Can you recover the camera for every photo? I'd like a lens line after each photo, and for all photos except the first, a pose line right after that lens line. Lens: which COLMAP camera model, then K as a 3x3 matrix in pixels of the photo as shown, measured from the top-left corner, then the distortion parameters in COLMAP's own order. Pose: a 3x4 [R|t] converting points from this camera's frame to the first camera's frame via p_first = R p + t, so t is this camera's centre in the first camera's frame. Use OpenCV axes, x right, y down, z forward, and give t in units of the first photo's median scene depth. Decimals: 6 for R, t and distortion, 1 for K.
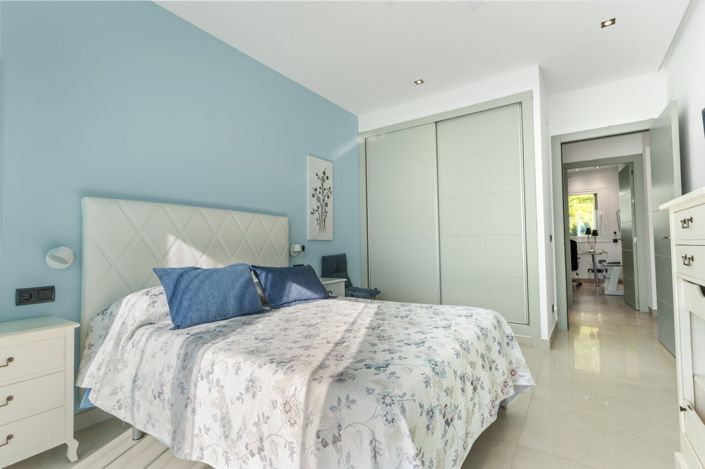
lens RADIAL K [[337.4, 0, 352.5], [0, 337.4, 234.5], [0, 0, 1]] dist [-0.022998, 0.000568]
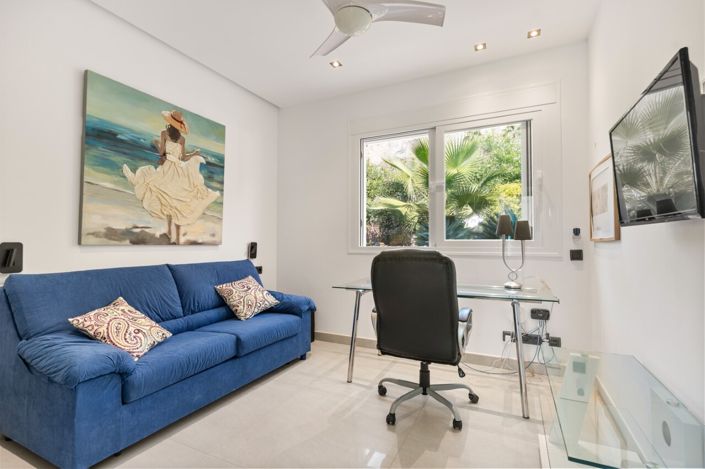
lens RADIAL K [[337.4, 0, 352.5], [0, 337.4, 234.5], [0, 0, 1]] dist [-0.022998, 0.000568]
pose [[0.983193, 0.044359, 0.177097, 0.107797], [-0.040547, 0.998863, -0.025092, 0.003350], [-0.178009, 0.017489, 0.983874, 0.150868]]
